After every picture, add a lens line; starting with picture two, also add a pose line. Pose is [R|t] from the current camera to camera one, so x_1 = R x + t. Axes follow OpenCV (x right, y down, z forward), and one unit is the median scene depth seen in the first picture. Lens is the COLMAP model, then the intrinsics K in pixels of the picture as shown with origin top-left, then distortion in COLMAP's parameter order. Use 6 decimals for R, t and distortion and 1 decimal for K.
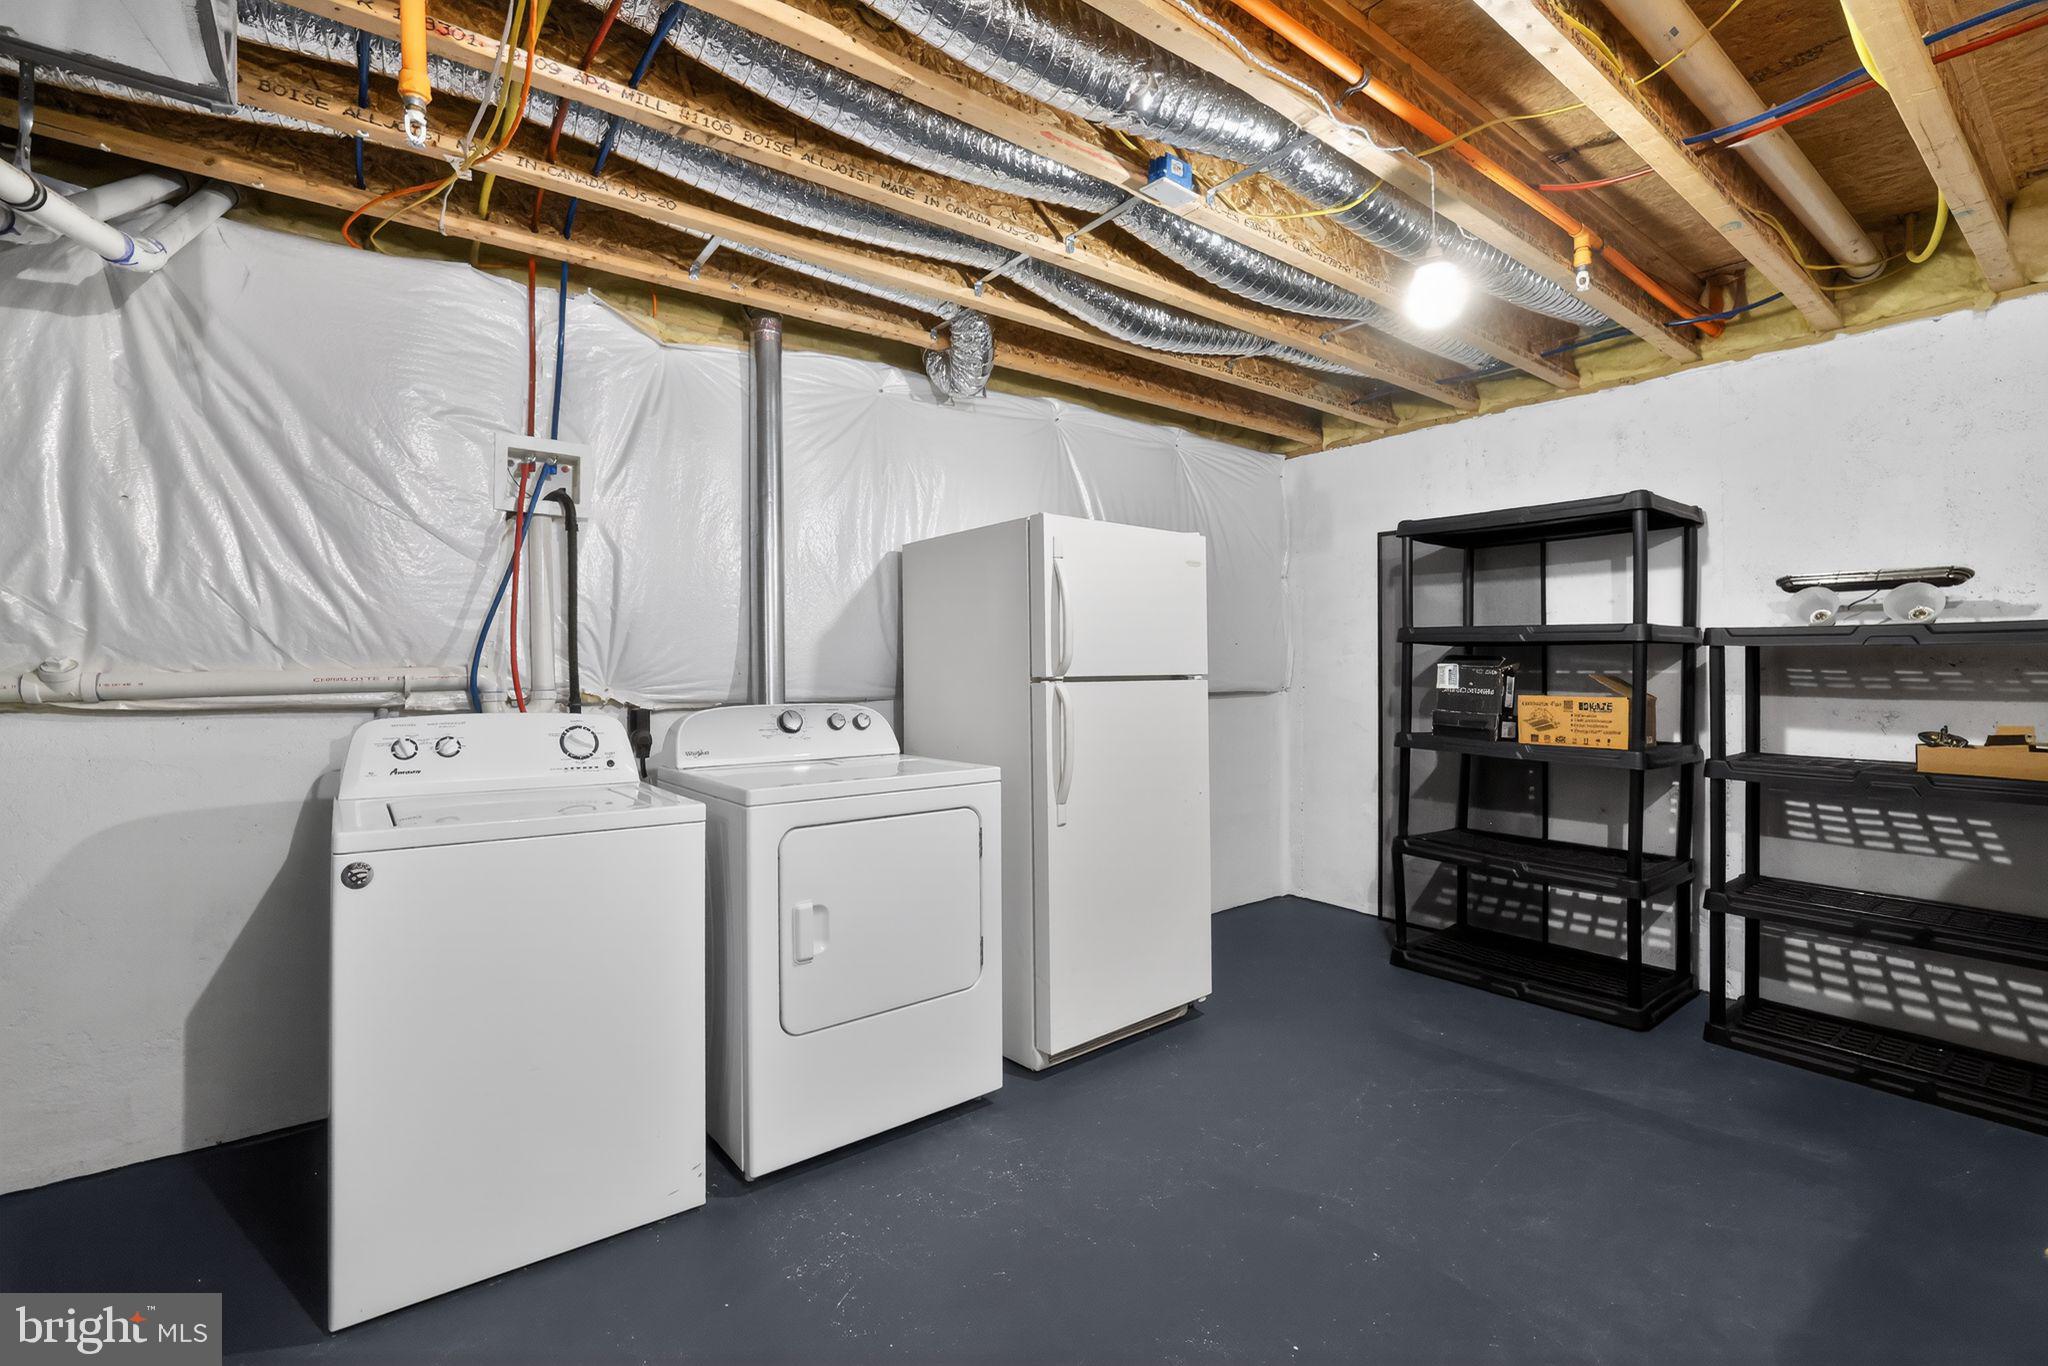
lens RADIAL K [[873.1, 0, 1017.7], [0, 873.1, 673.8], [0, 0, 1]] dist [0.002081, 0.000628]
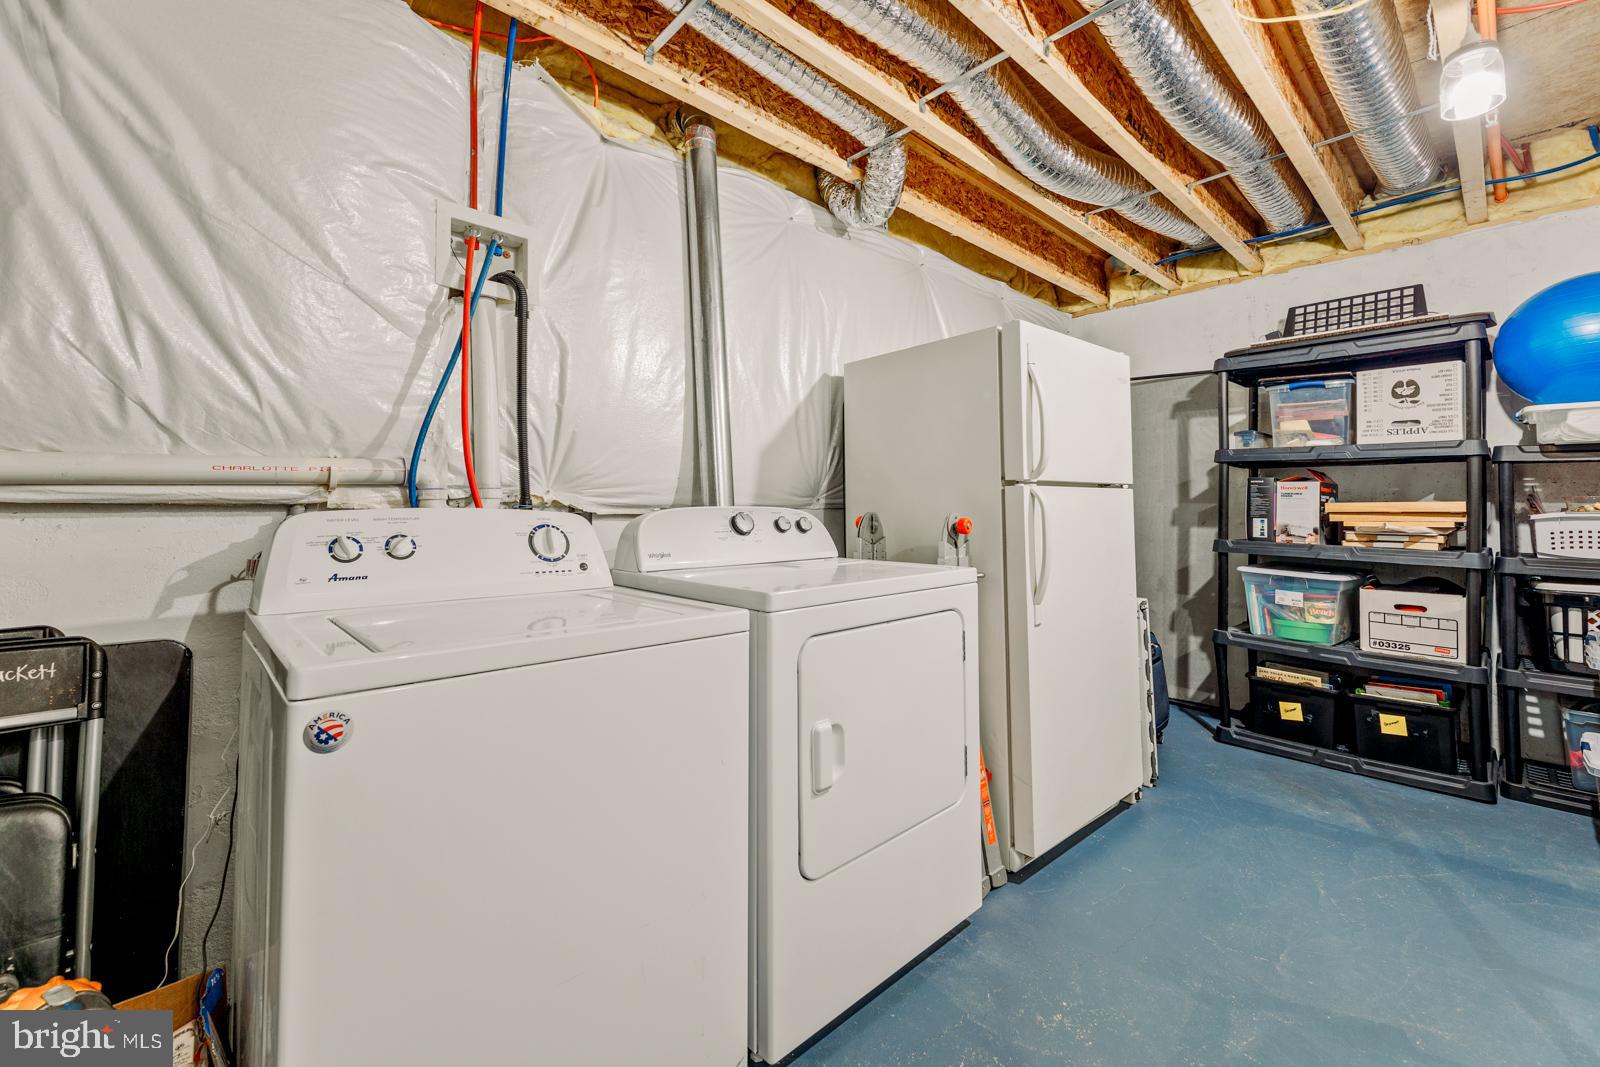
lens RADIAL K [[623.0, 0, 807.9], [0, 623.0, 498.1], [0, 0, 1]] dist [0.028756, -0.006869]
pose [[0.994933, 0.003552, 0.100477, -0.283336], [-0.001937, 0.999867, -0.016164, 0.039759], [-0.100521, 0.015887, 0.994808, 0.322204]]
